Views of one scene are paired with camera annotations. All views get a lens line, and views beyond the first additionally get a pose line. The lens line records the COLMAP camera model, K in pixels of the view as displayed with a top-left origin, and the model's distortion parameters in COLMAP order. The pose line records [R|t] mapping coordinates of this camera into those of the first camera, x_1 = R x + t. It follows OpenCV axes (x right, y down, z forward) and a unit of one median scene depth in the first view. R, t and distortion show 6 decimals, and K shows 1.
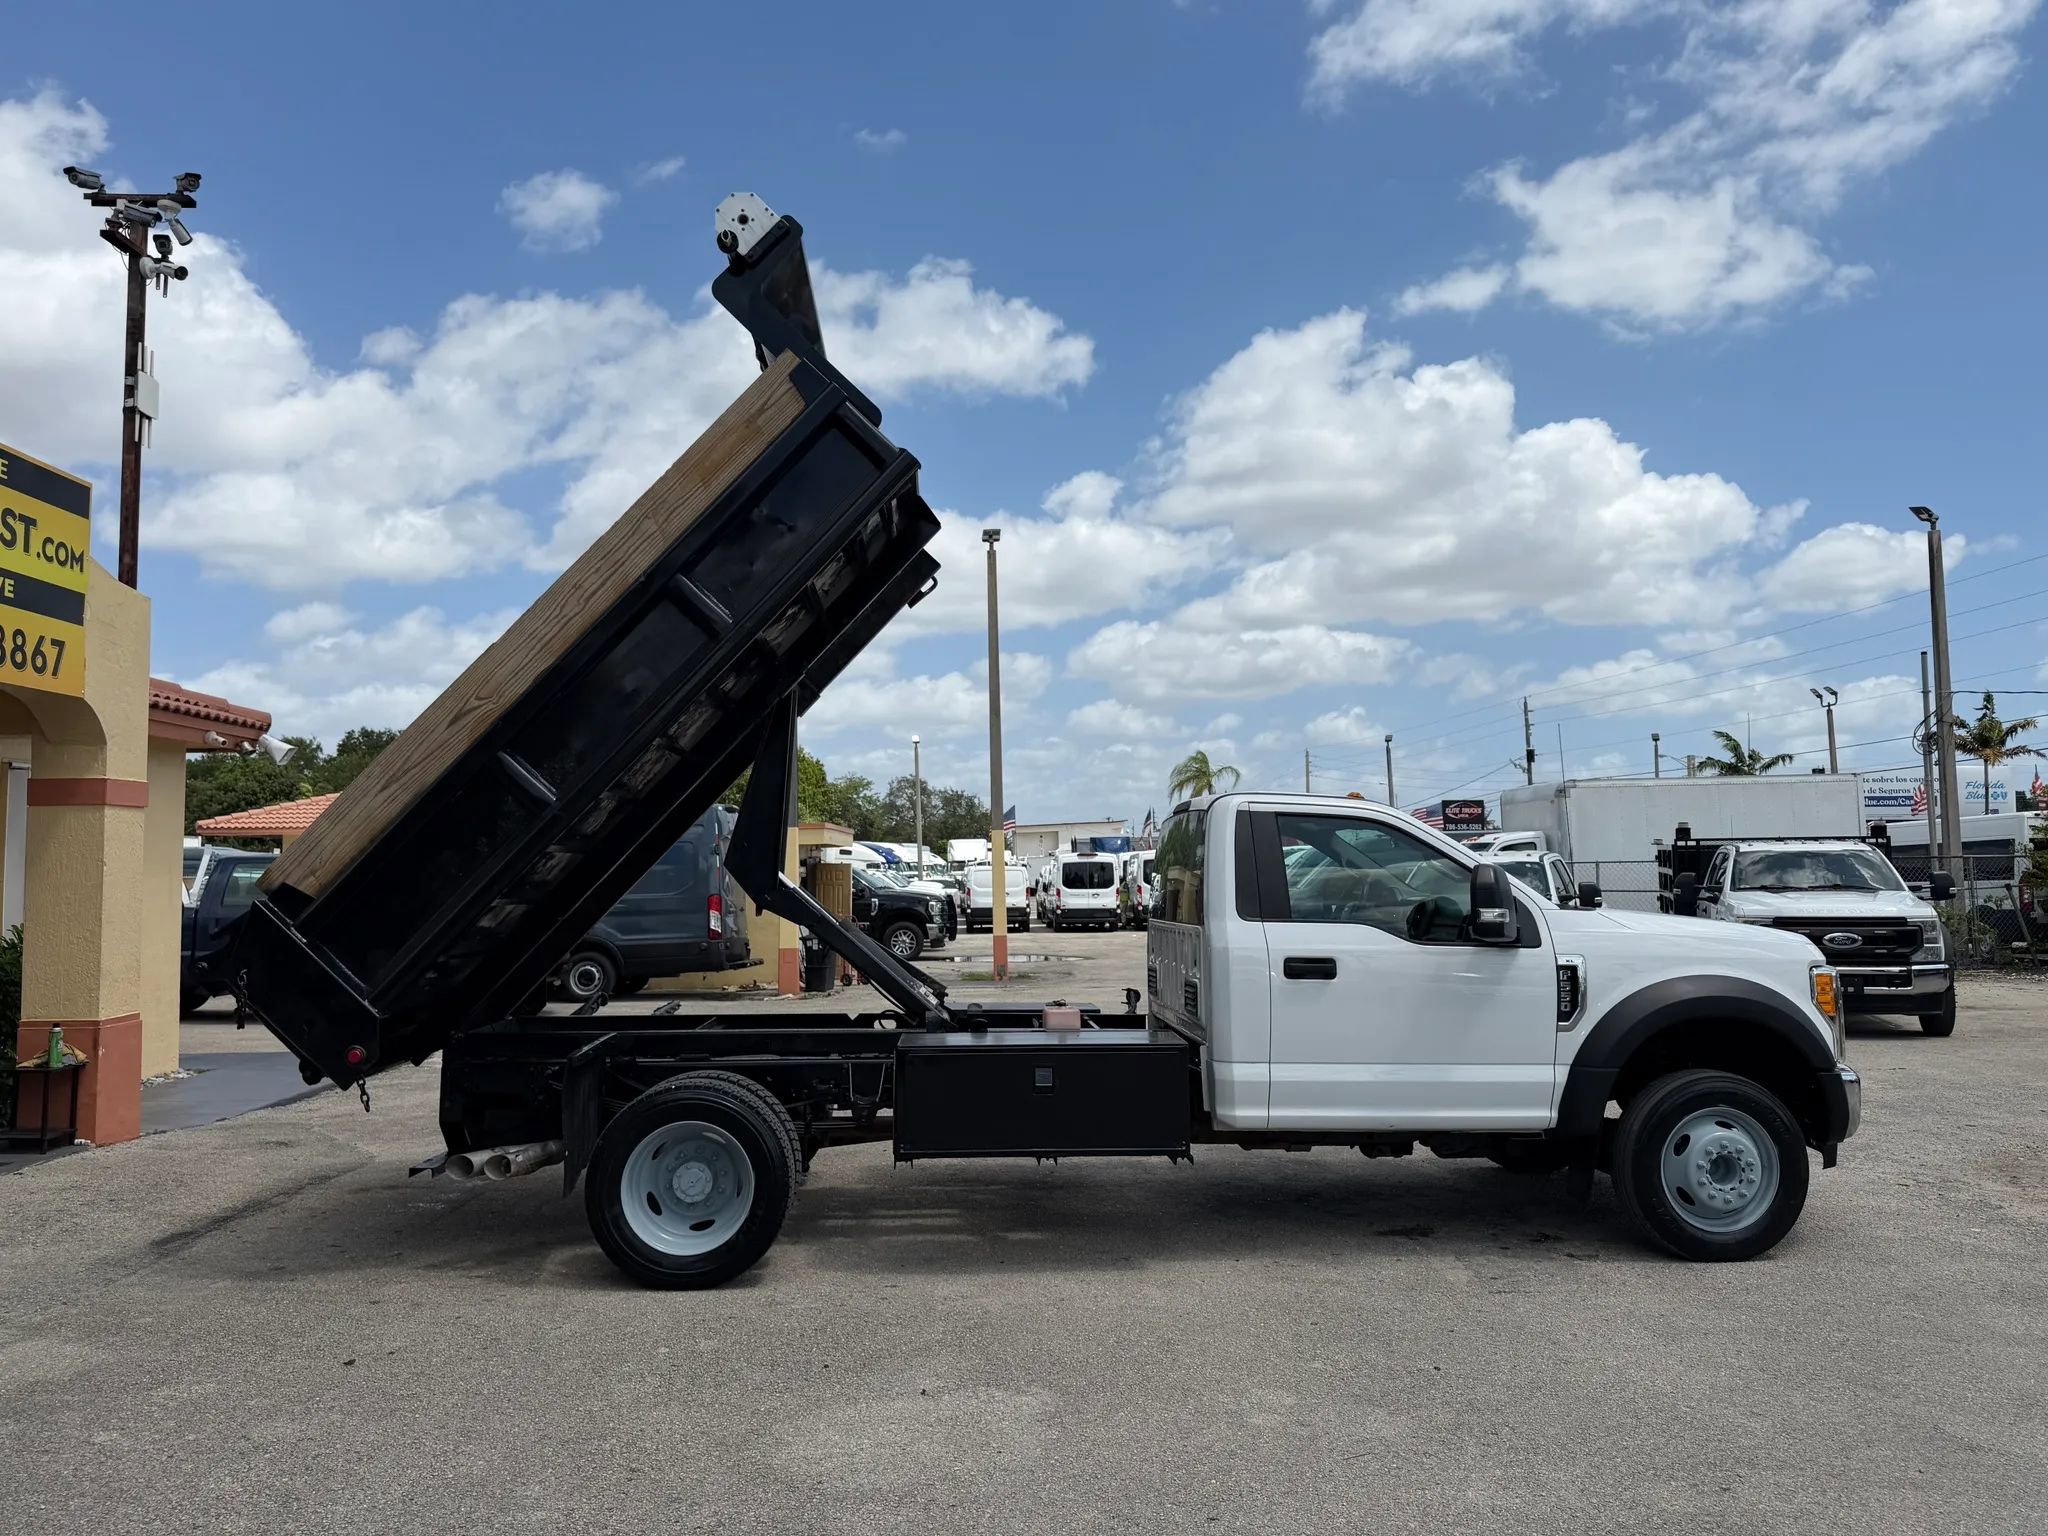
lens RADIAL K [[1435.7, 0, 1025.4], [0, 1435.7, 770.3], [0, 0, 1]] dist [0.051680, -0.054442]
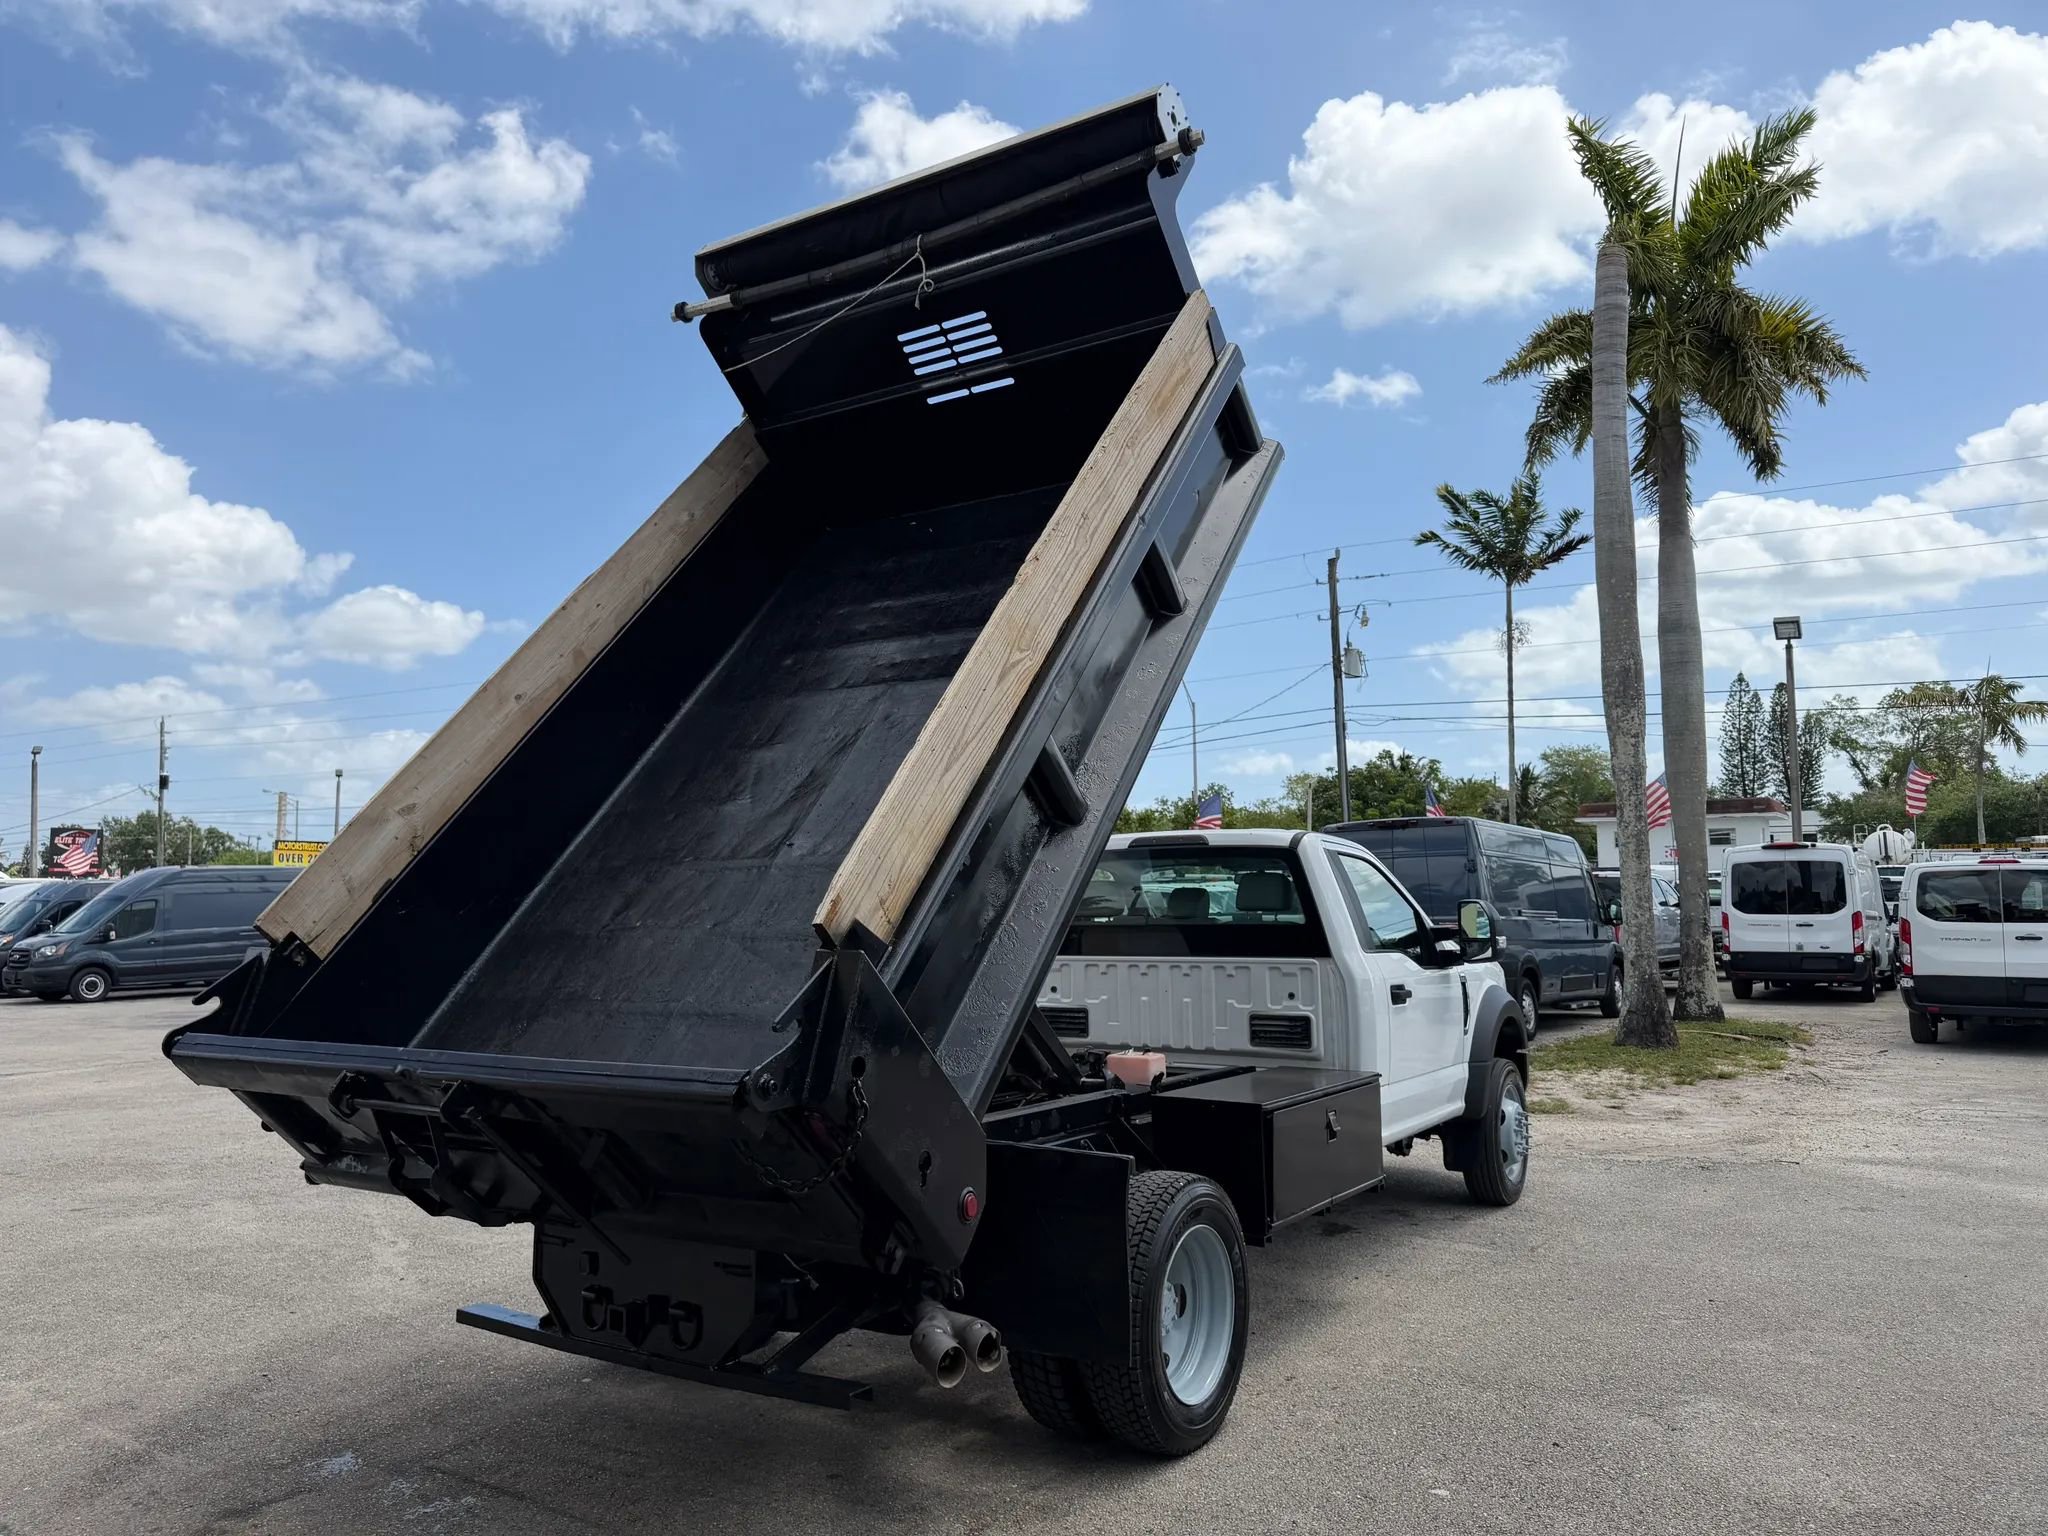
lens RADIAL K [[1432.8, 0, 978.7], [0, 1432.8, 767.7], [0, 0, 1]] dist [0.034979, -0.051977]
pose [[0.608459, 0.077250, 0.789816, -0.883698], [-0.054895, 0.996964, -0.055221, 0.042643], [-0.791684, -0.009757, 0.610853, 0.584417]]
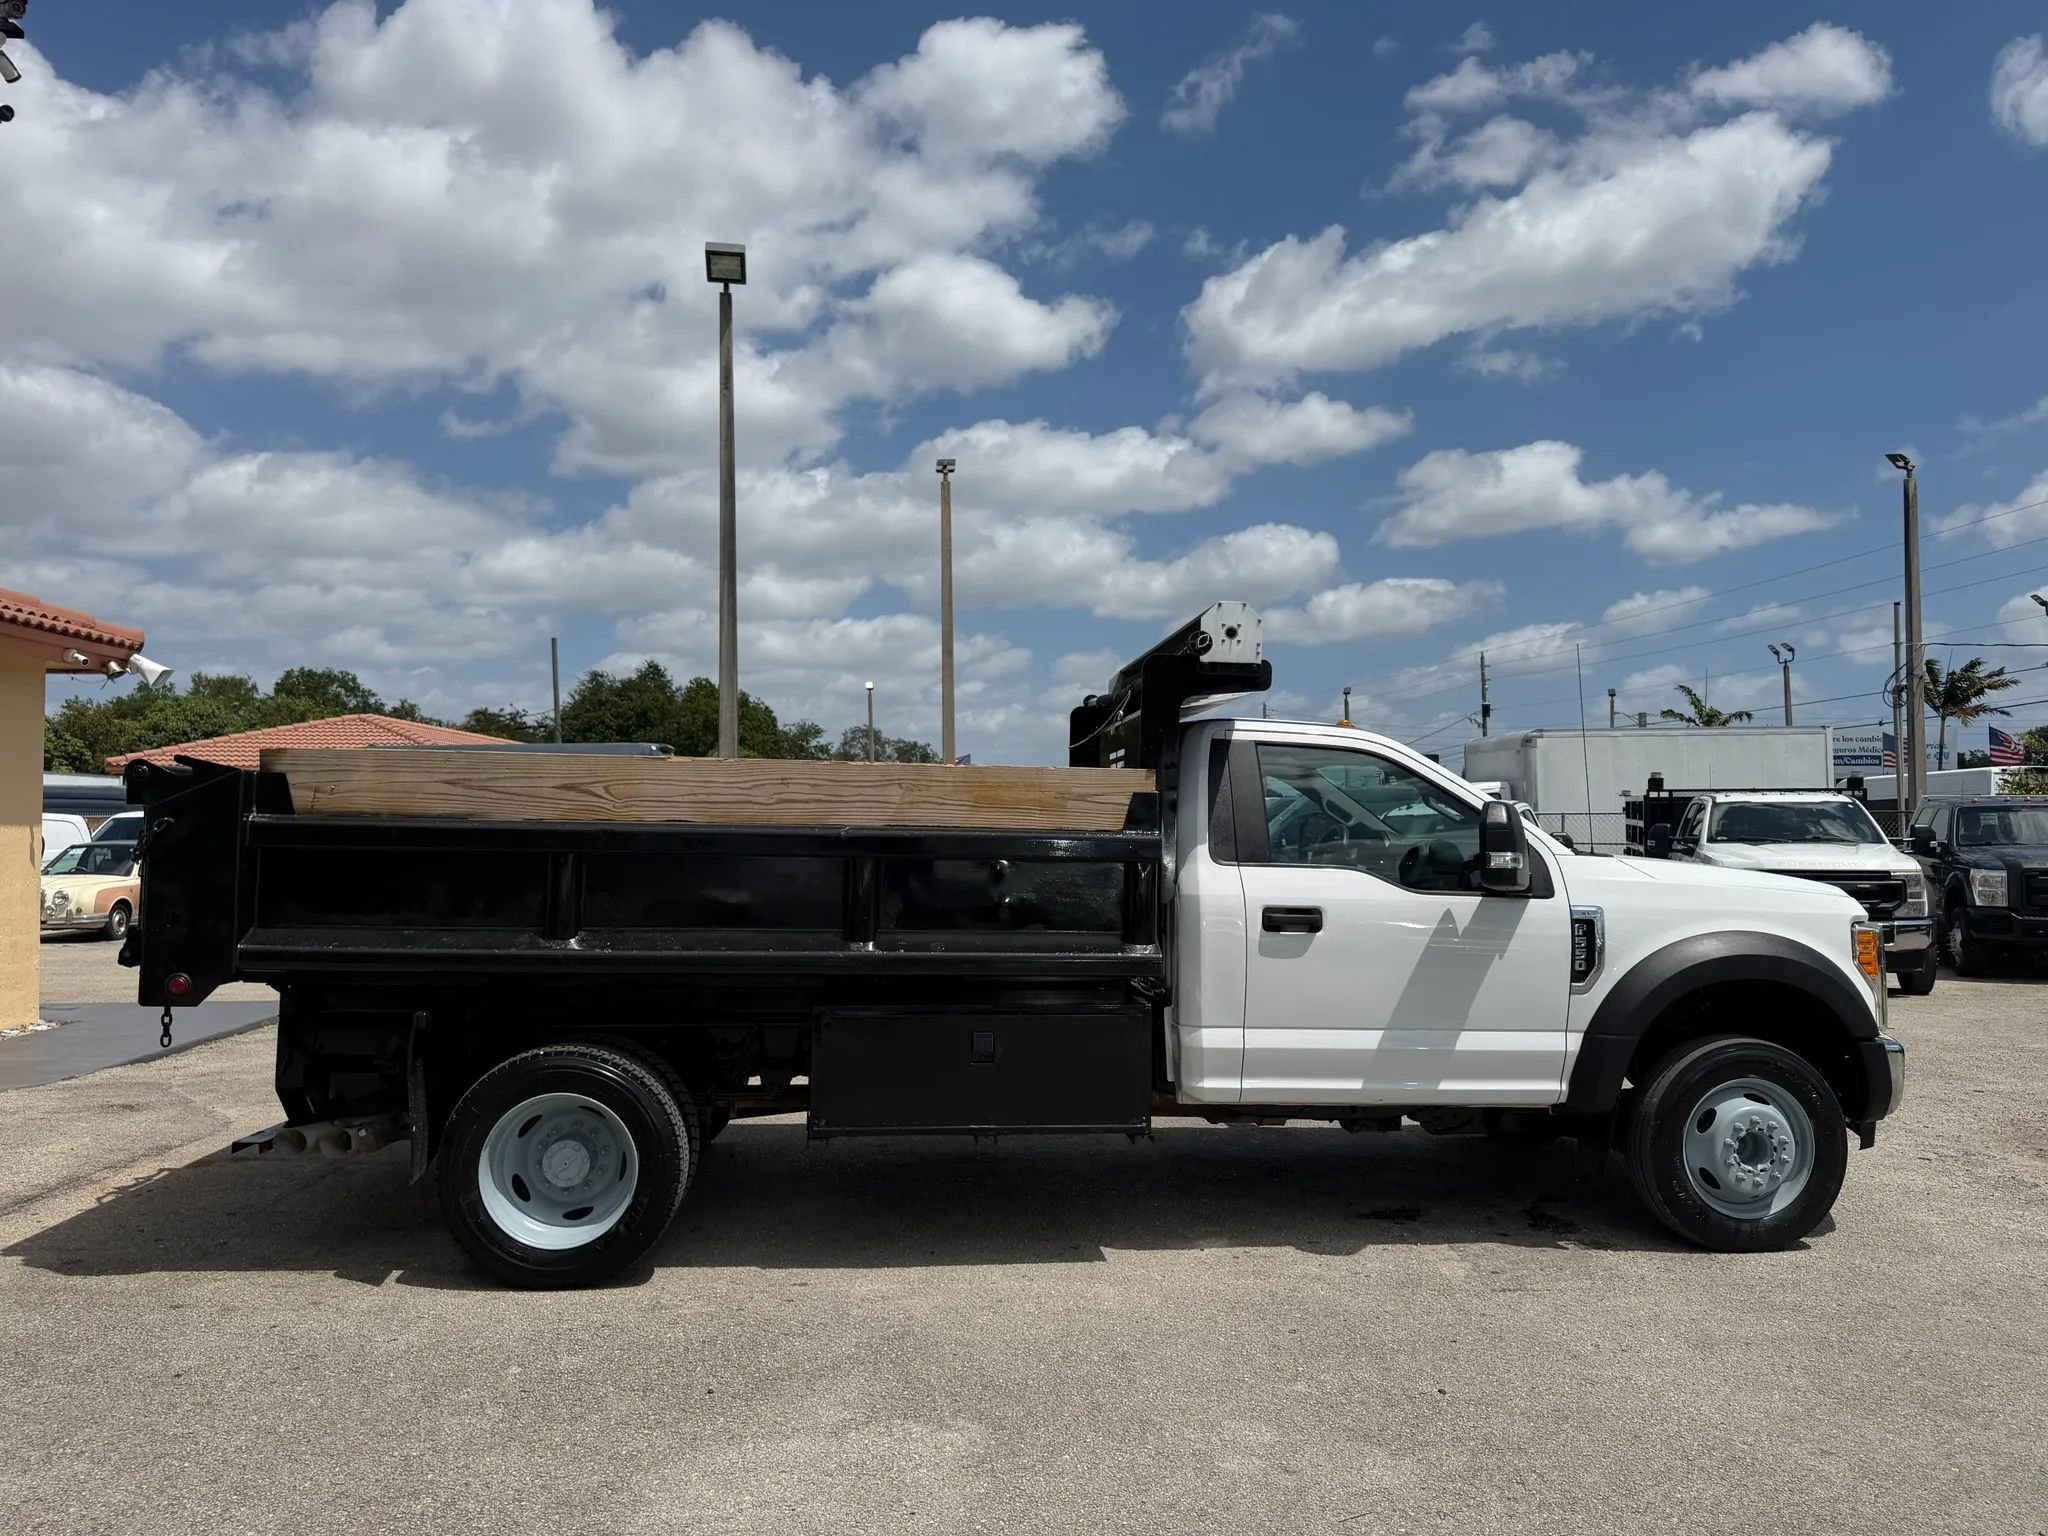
lens RADIAL K [[1448.4, 0, 1032.0], [0, 1448.4, 800.1], [0, 0, 1]] dist [0.007349, 0.001809]
pose [[0.999311, 0.010524, 0.035586, 0.010110], [-0.012447, 0.998450, 0.054244, 0.021365], [-0.034960, -0.054649, 0.997893, 0.145556]]
